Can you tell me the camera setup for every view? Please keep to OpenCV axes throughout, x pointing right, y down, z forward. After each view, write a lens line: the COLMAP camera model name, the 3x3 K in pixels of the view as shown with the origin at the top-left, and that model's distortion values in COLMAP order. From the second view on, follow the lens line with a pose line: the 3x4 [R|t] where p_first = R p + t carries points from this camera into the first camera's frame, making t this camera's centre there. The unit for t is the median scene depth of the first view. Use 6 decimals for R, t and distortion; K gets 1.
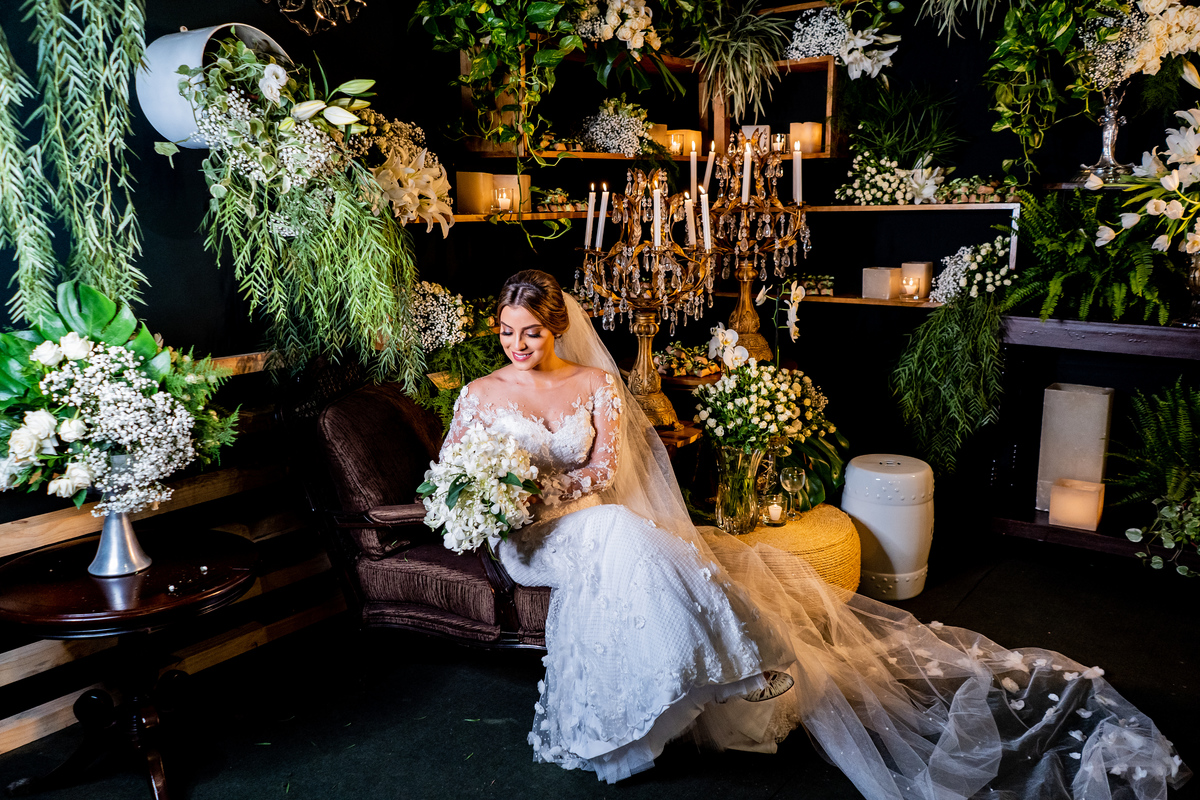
lens RADIAL K [[931.2, 0, 600.0], [0, 931.2, 400.0], [0, 0, 1]] dist [-0.008527, -0.000200]
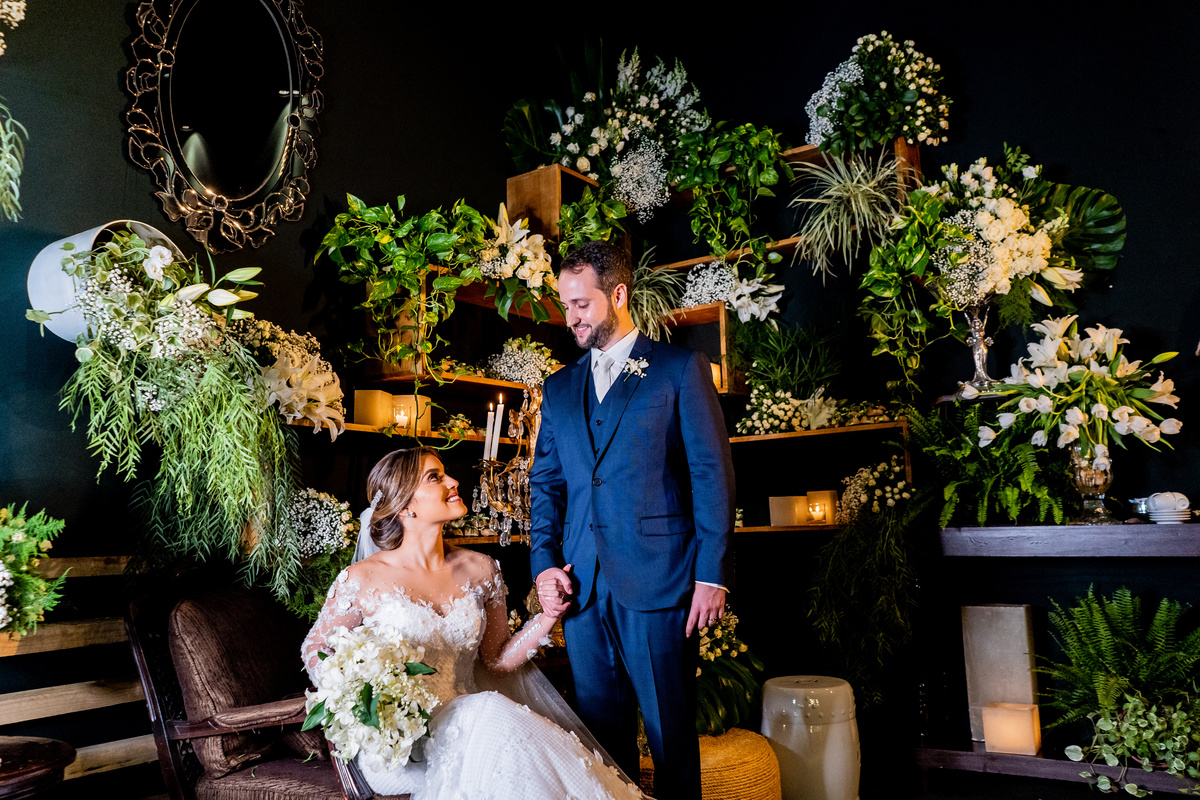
lens RADIAL K [[931.2, 0, 600.0], [0, 931.2, 400.0], [0, 0, 1]] dist [-0.008527, -0.000200]
pose [[0.998445, -0.007811, 0.055193, 0.057127], [0.025956, 0.941384, -0.336337, 0.114252], [-0.049330, 0.337247, 0.940123, 0.038320]]
